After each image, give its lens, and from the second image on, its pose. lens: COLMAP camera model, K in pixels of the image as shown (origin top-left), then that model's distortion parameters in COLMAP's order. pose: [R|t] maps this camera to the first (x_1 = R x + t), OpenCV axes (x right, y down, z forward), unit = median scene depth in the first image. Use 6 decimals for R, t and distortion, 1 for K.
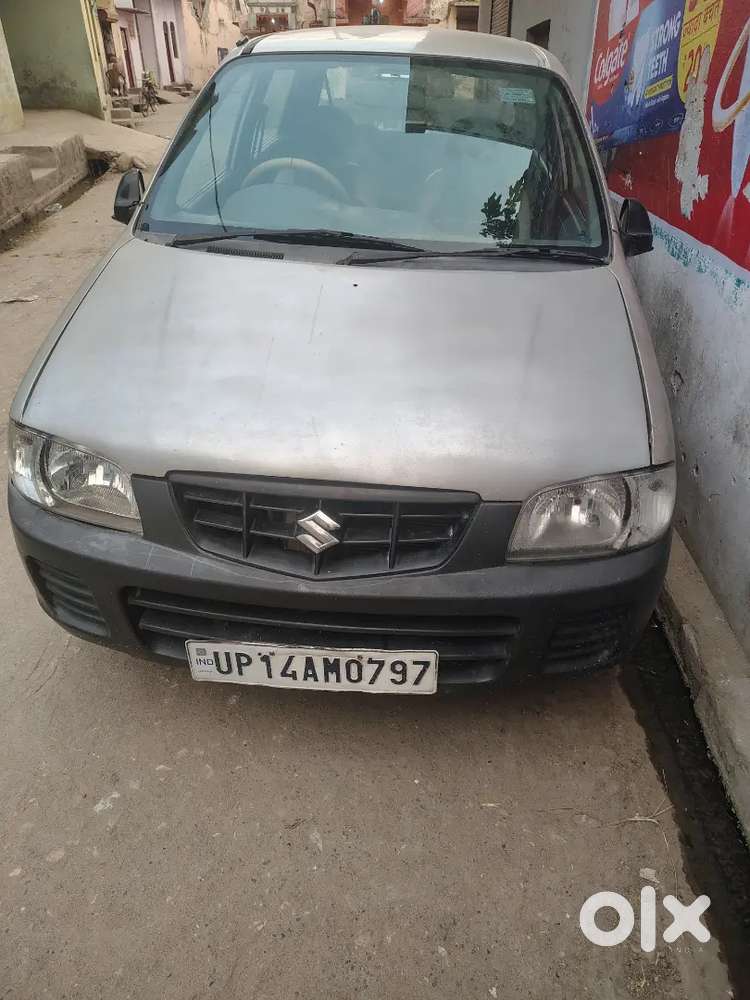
lens RADIAL K [[693.4, 0, 378.5], [0, 693.4, 512.5], [0, 0, 1]] dist [0.045201, -0.043582]
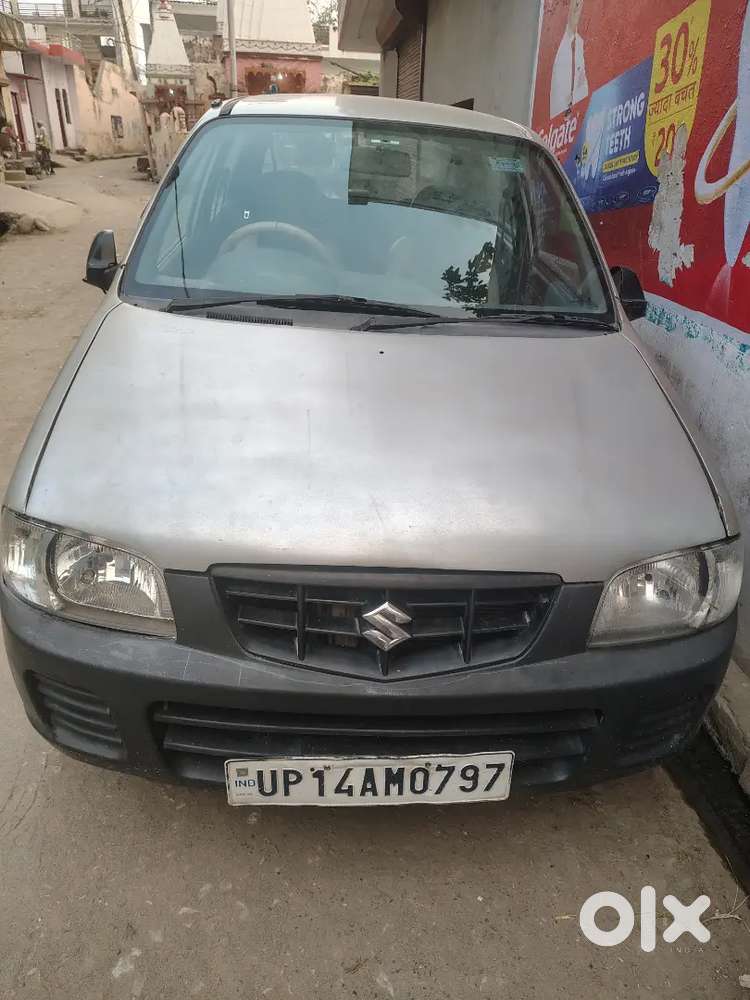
lens RADIAL K [[701.2, 0, 371.8], [0, 701.2, 518.6], [0, 0, 1]] dist [0.043911, -0.060336]
pose [[0.991480, -0.034367, 0.125646, -0.194084], [0.043700, 0.996426, -0.072294, -0.040929], [-0.122712, 0.077169, 0.989438, 0.095373]]
